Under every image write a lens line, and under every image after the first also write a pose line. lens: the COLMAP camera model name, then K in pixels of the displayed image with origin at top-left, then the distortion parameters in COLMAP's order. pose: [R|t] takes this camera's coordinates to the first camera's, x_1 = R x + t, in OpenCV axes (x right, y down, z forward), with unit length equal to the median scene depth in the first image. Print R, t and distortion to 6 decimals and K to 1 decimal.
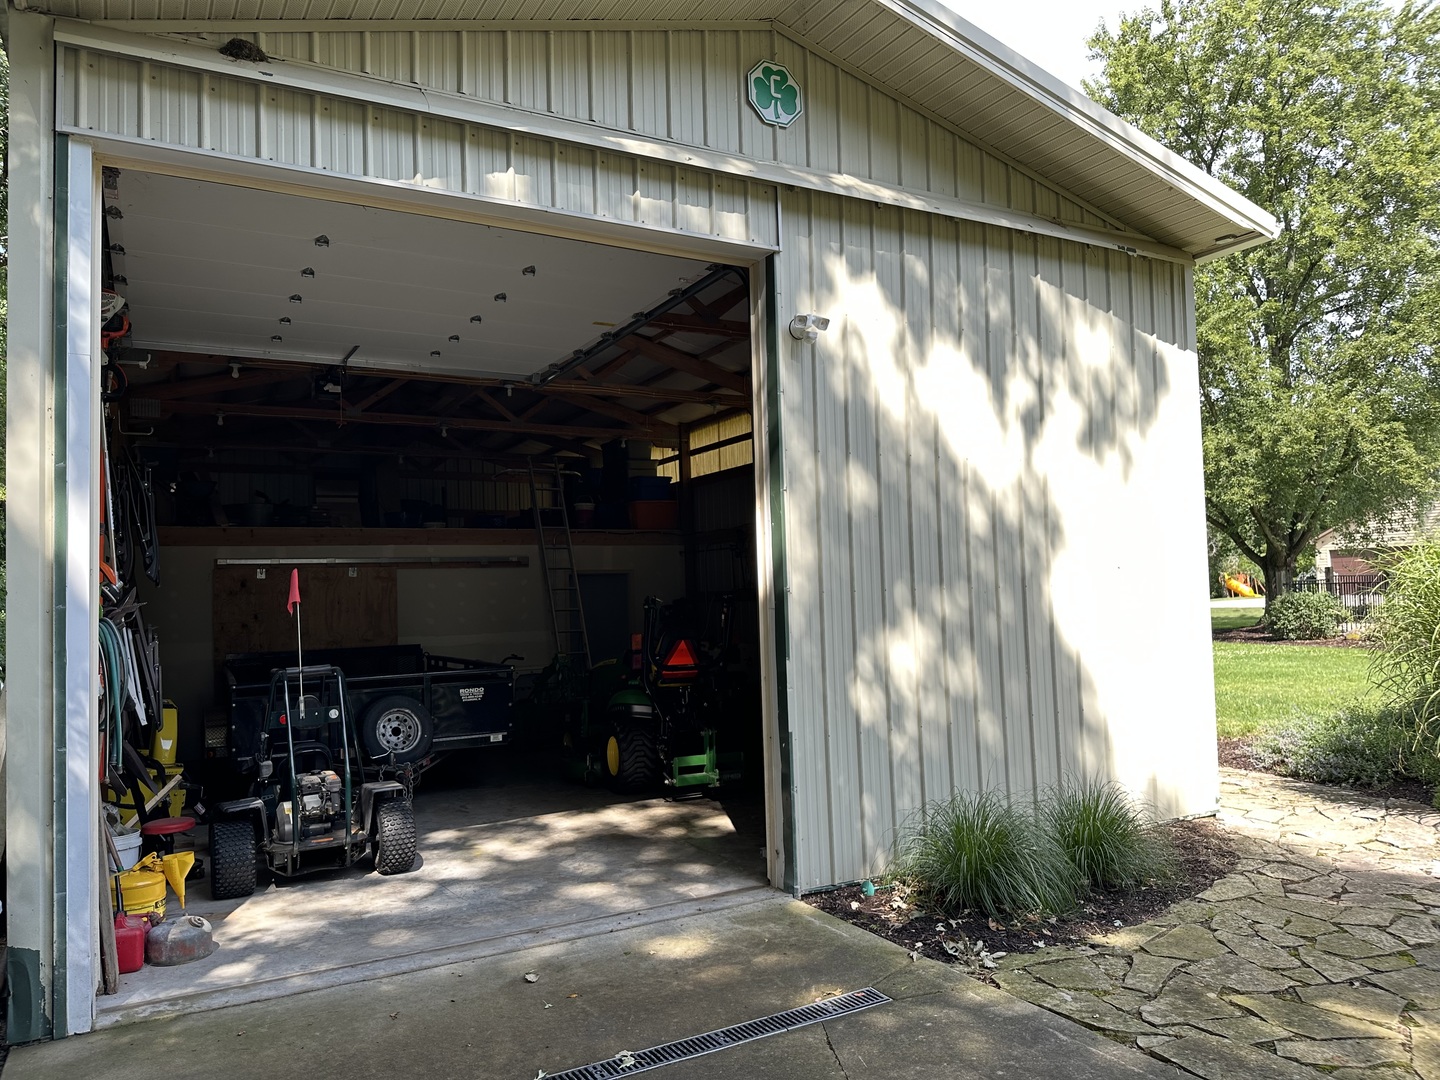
lens RADIAL K [[973.0, 0, 720.0], [0, 973.0, 540.0], [0, 0, 1]] dist [0.001958, -0.001621]
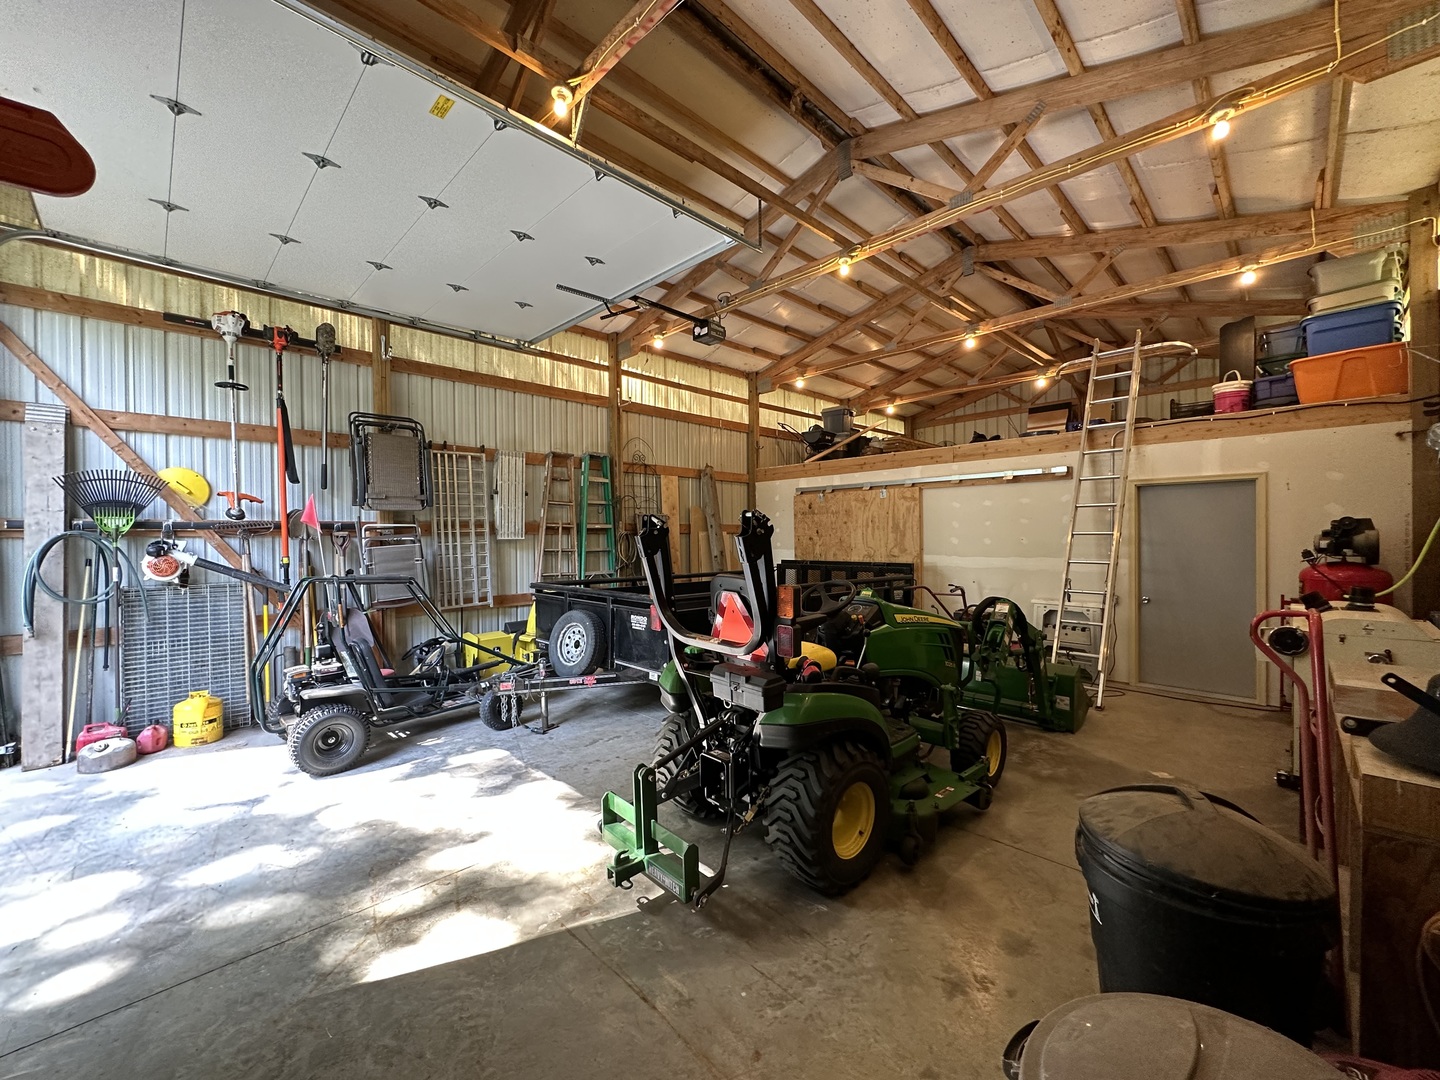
lens RADIAL K [[579.6, 0, 720.1], [0, 579.6, 534.0], [0, 0, 1]] dist [-0.001277, -0.000202]
pose [[0.266455, 0.031961, -0.963317, 0.203691], [0.056806, 0.997192, 0.048797, 0.036179], [0.962172, -0.067725, 0.263892, 0.648204]]
